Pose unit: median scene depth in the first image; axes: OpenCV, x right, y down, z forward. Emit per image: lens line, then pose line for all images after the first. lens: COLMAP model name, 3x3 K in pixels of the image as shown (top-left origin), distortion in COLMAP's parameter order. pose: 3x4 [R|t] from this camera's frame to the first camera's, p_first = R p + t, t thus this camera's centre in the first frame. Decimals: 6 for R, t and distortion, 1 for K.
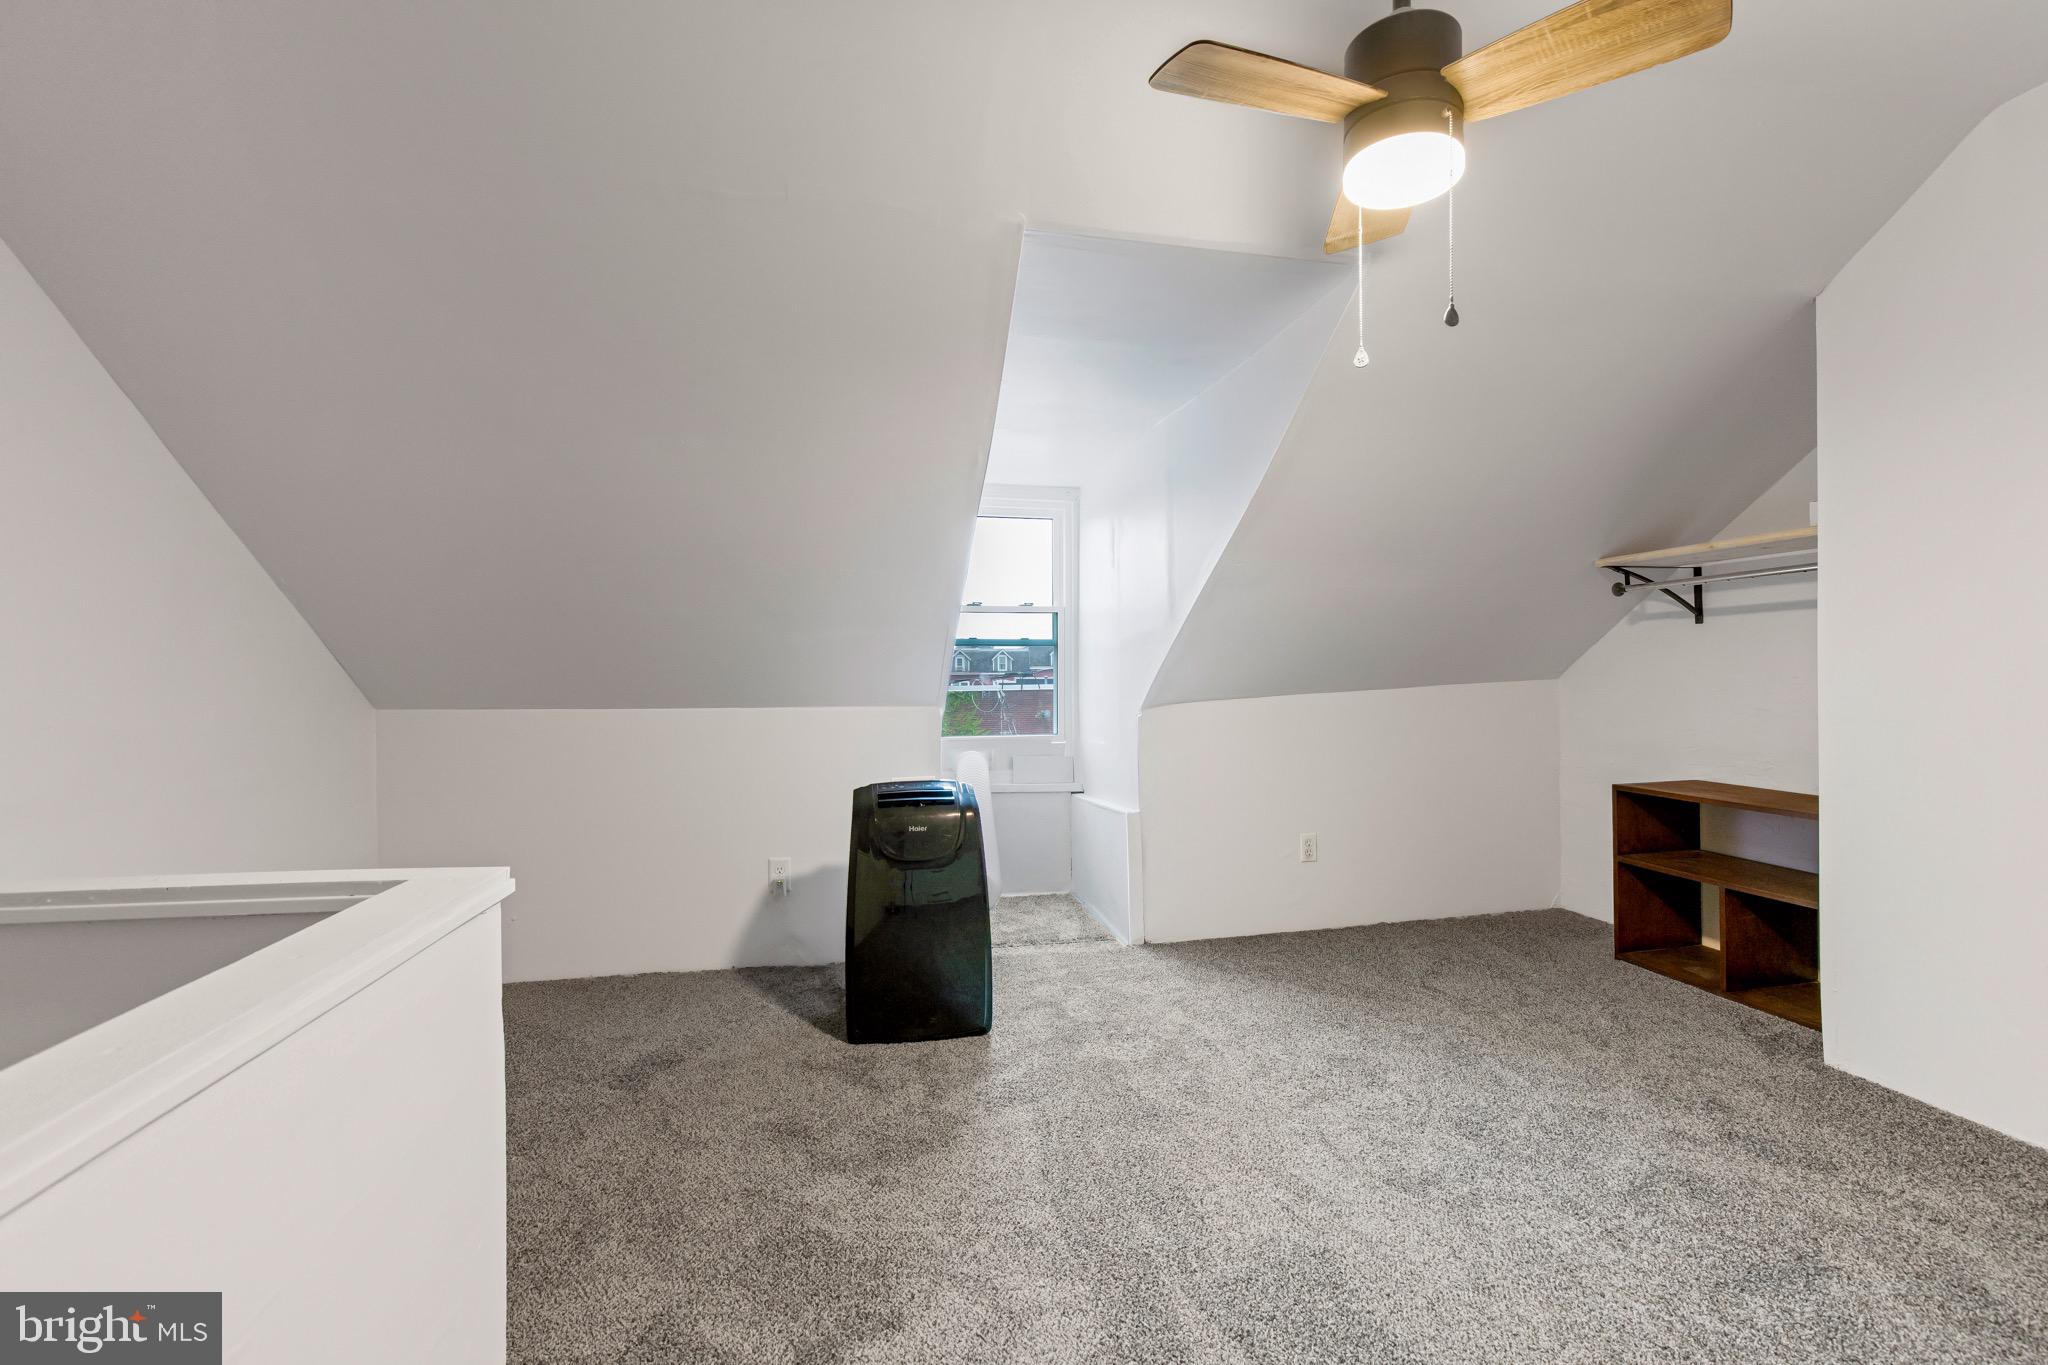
lens RADIAL K [[926.7, 0, 1024.0], [0, 926.7, 682.5], [0, 0, 1]] dist [0.001660, 0.000081]
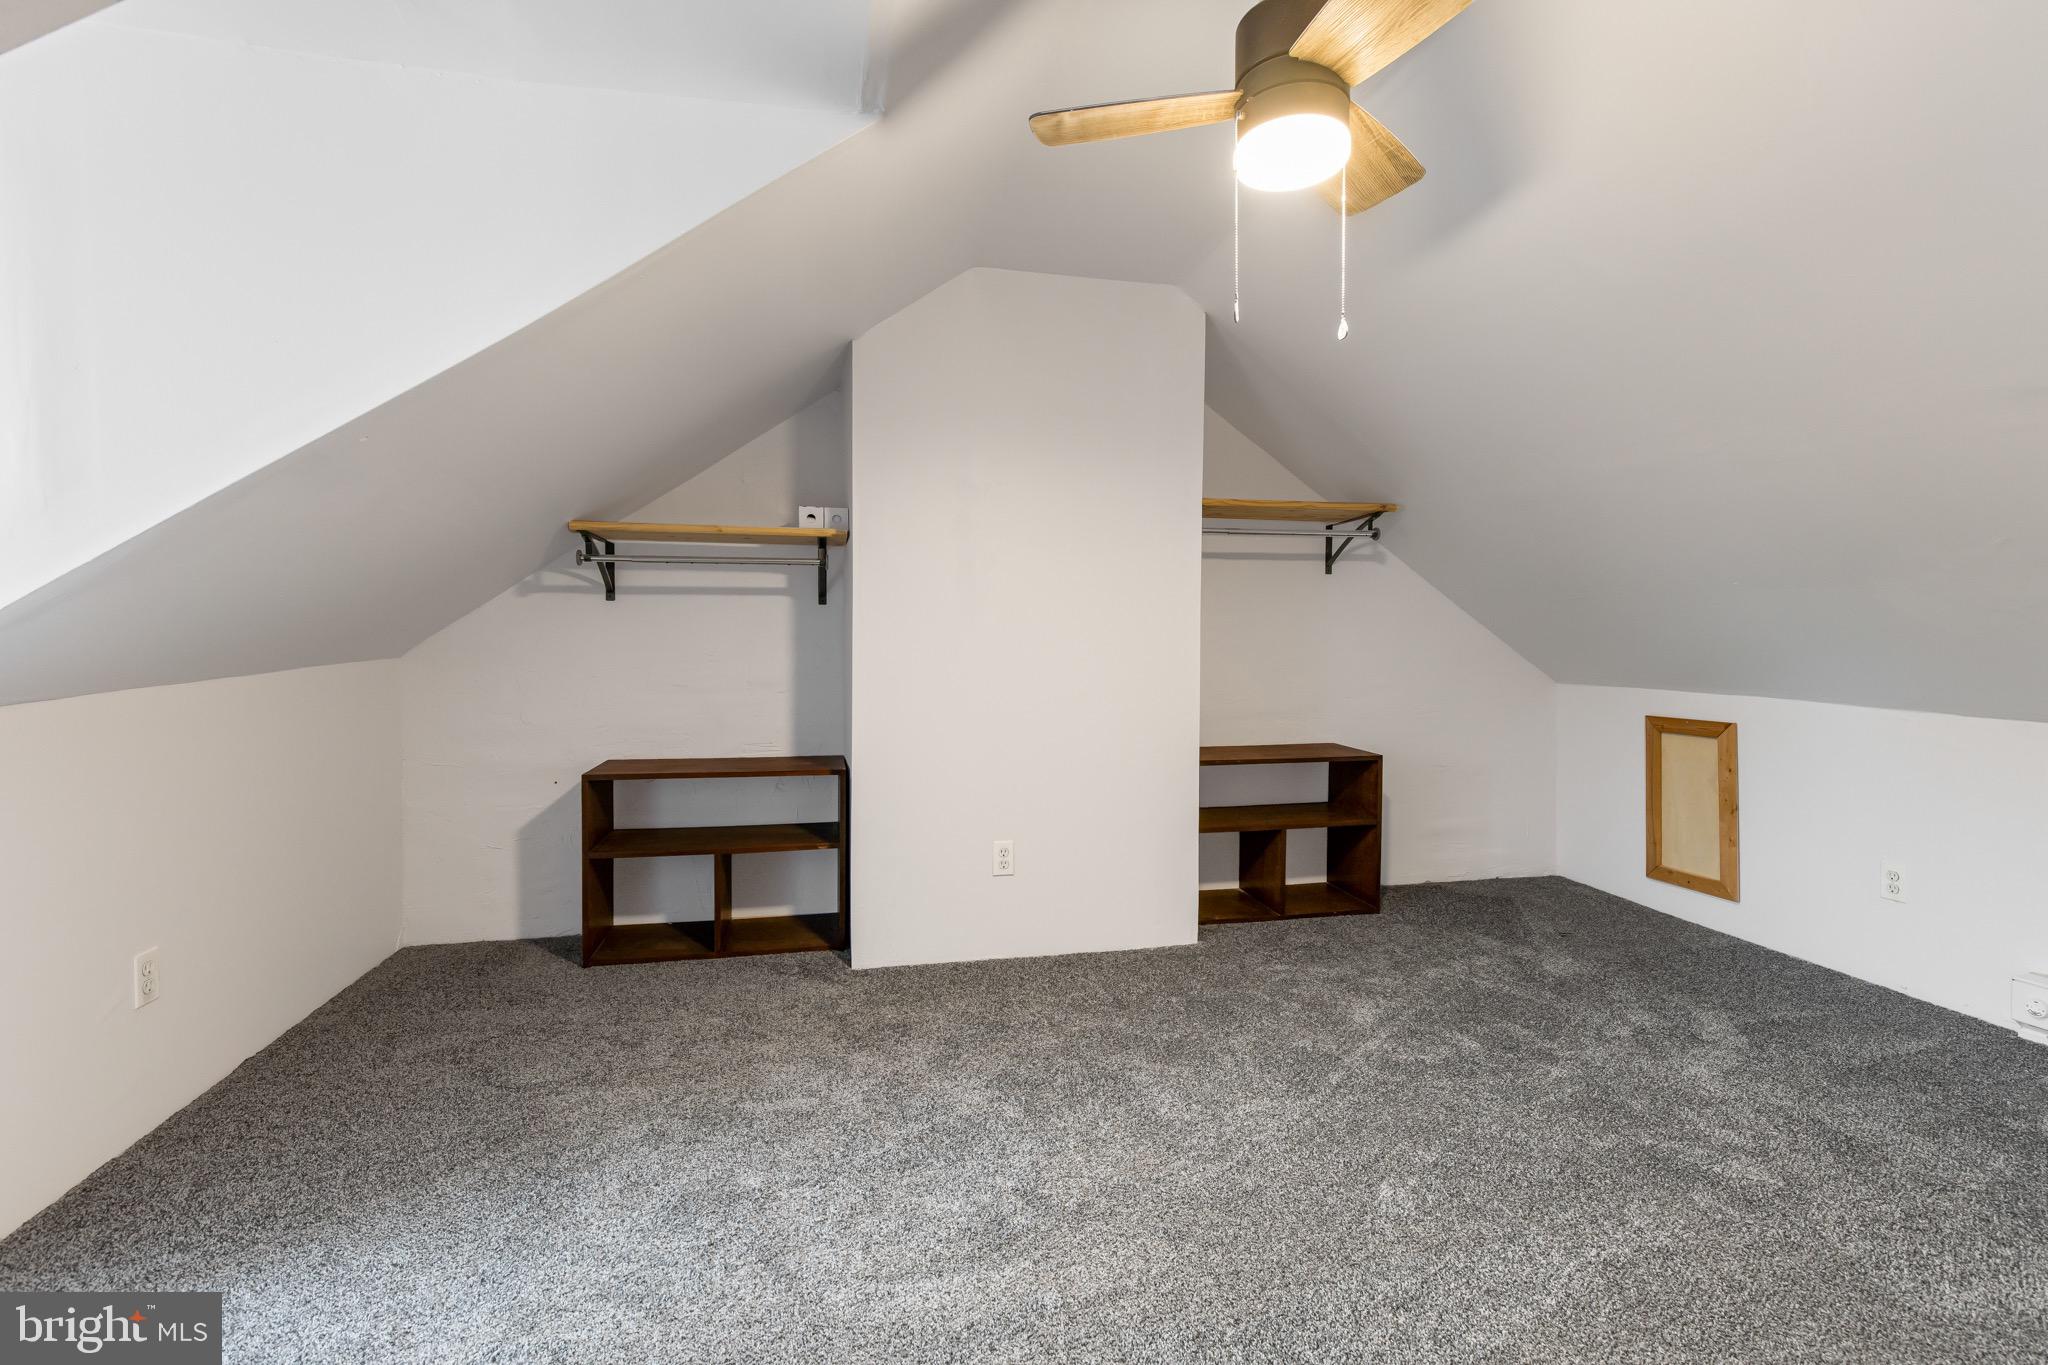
lens RADIAL K [[926.7, 0, 1024.0], [0, 926.7, 682.5], [0, 0, 1]] dist [0.001660, 0.000081]
pose [[-0.016354, -0.031219, 0.999379, -0.316163], [0.007352, 0.999482, 0.031343, -0.006366], [-0.999839, 0.007860, -0.016116, 0.699229]]
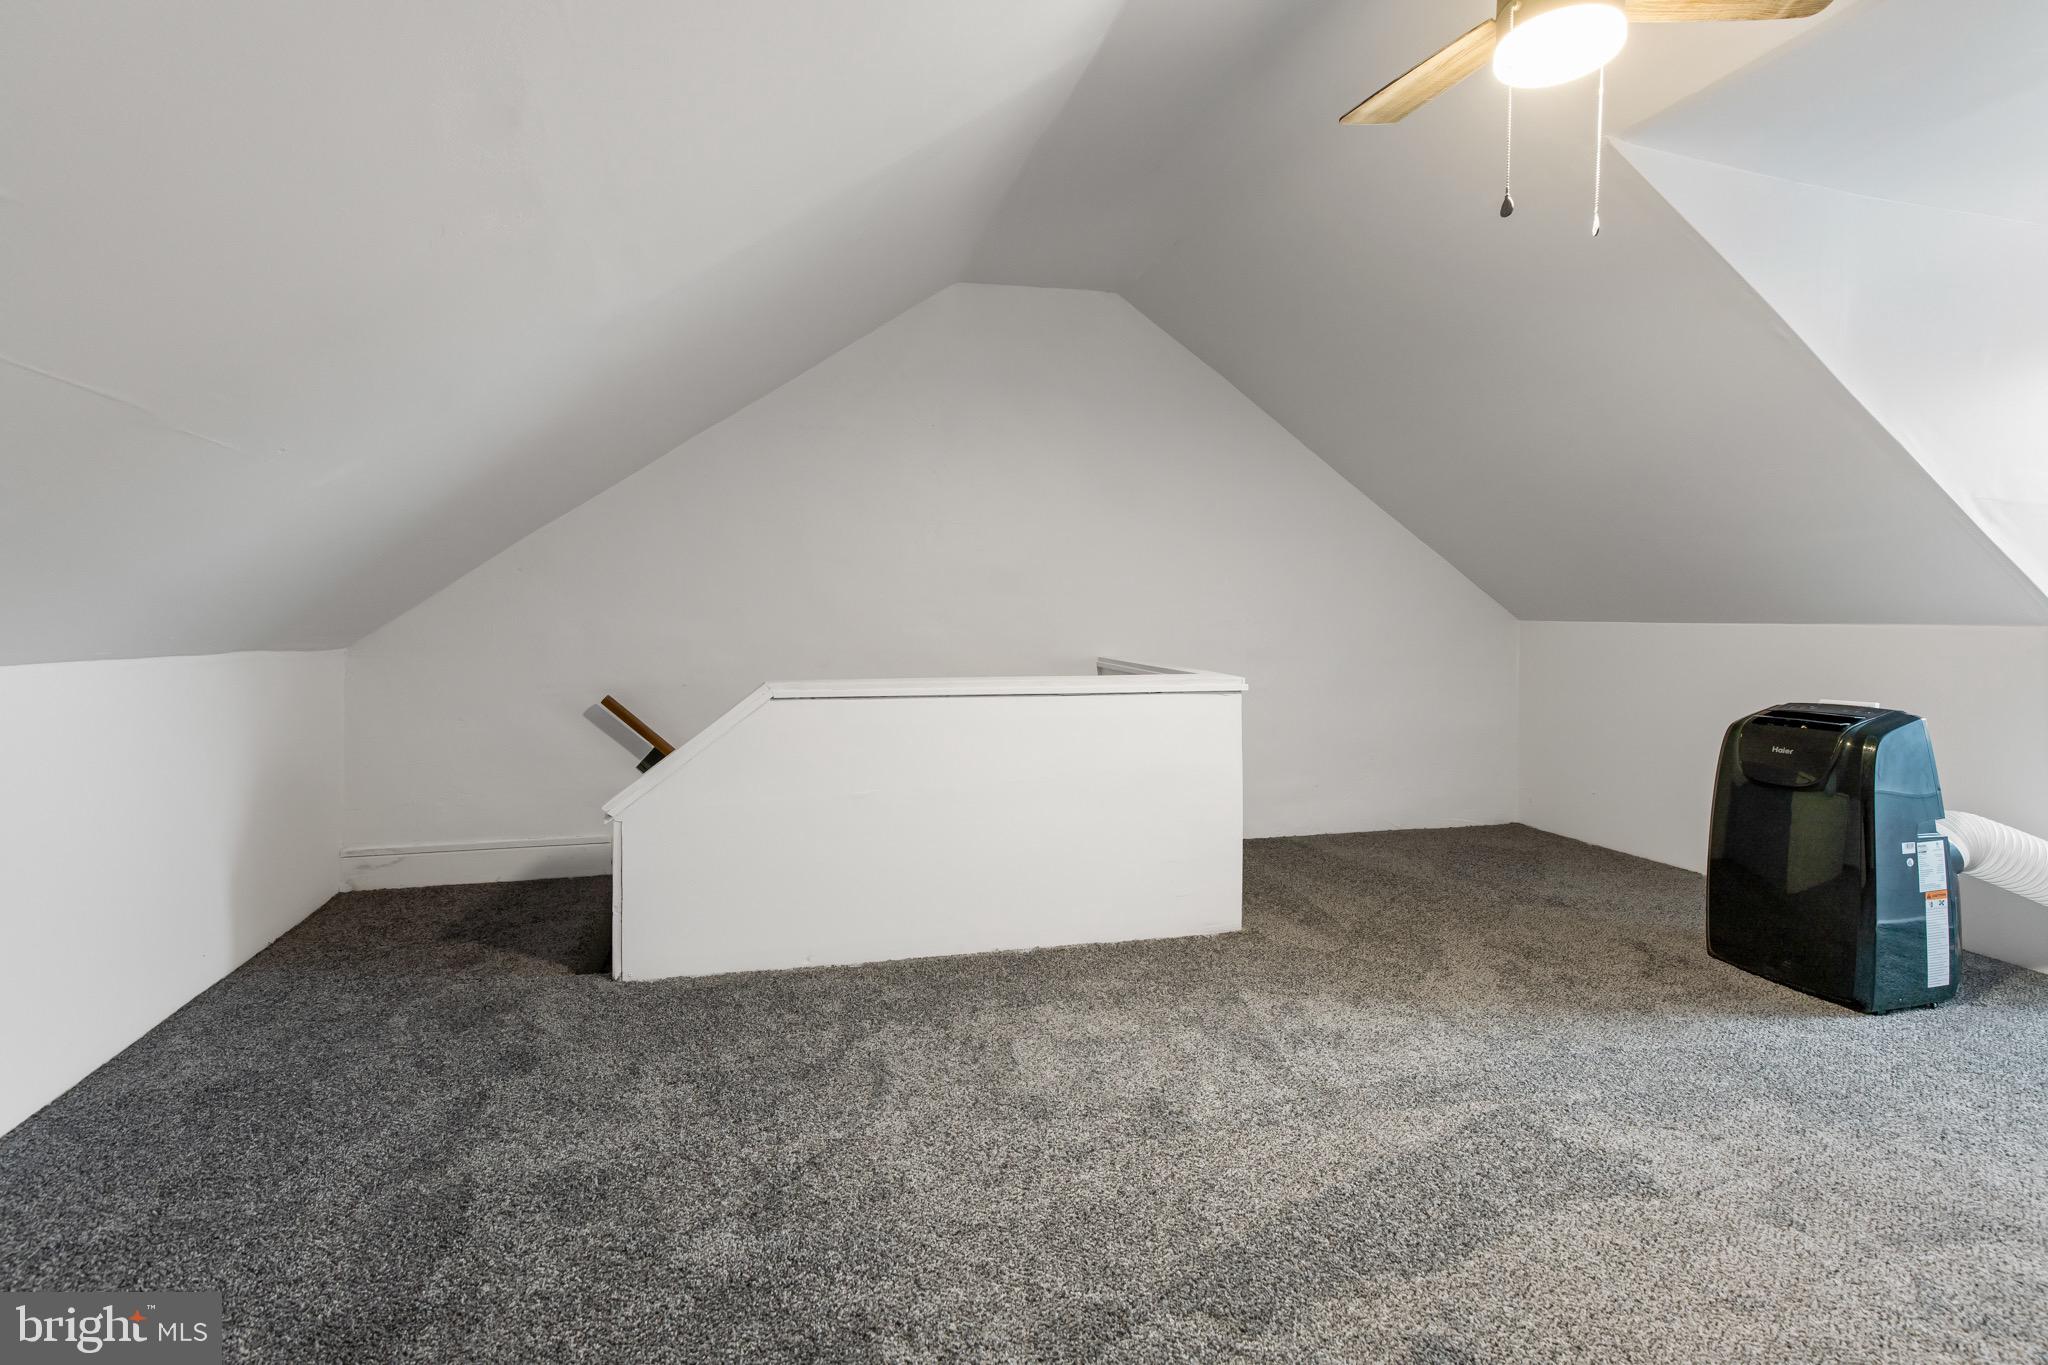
lens RADIAL K [[926.7, 0, 1024.0], [0, 926.7, 682.5], [0, 0, 1]] dist [0.001660, 0.000081]
pose [[0.023423, 0.068924, -0.997347, 0.679425], [-0.000040, 0.997621, 0.068942, 0.024201], [0.999726, -0.001575, 0.023370, 0.207714]]
